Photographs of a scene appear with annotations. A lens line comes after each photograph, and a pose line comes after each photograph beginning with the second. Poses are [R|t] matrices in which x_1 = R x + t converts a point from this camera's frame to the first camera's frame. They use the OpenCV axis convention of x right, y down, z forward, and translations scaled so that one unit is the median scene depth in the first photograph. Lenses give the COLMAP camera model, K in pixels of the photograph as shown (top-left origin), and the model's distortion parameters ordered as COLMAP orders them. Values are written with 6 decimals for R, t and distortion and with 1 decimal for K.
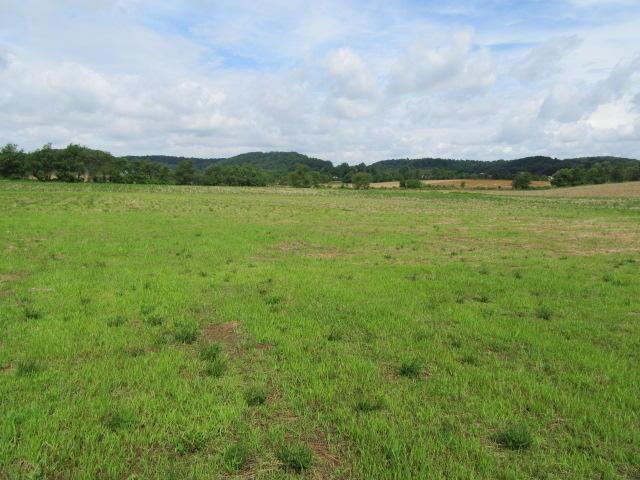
lens RADIAL K [[483.3, 0, 316.1], [0, 483.3, 239.7], [0, 0, 1]] dist [0.001122, 0.001859]
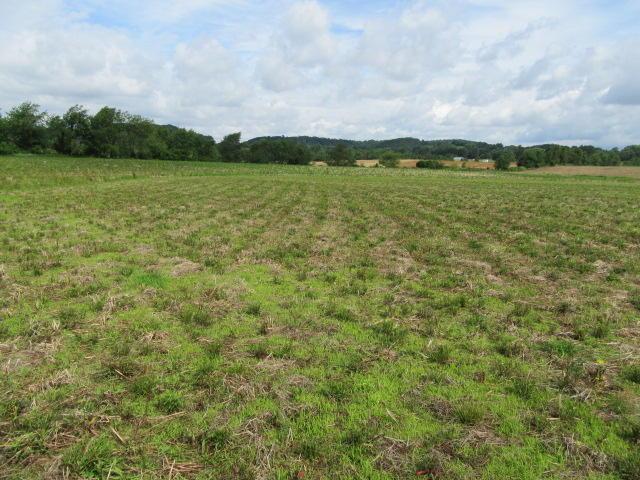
lens RADIAL K [[483.3, 0, 320.5], [0, 483.3, 241.5], [0, 0, 1]] dist [0.001122, 0.001859]
pose [[0.930240, -0.046630, 0.363977, -0.140524], [0.027926, 0.998013, 0.056485, -0.005345], [-0.365887, -0.042380, 0.929694, 0.042304]]
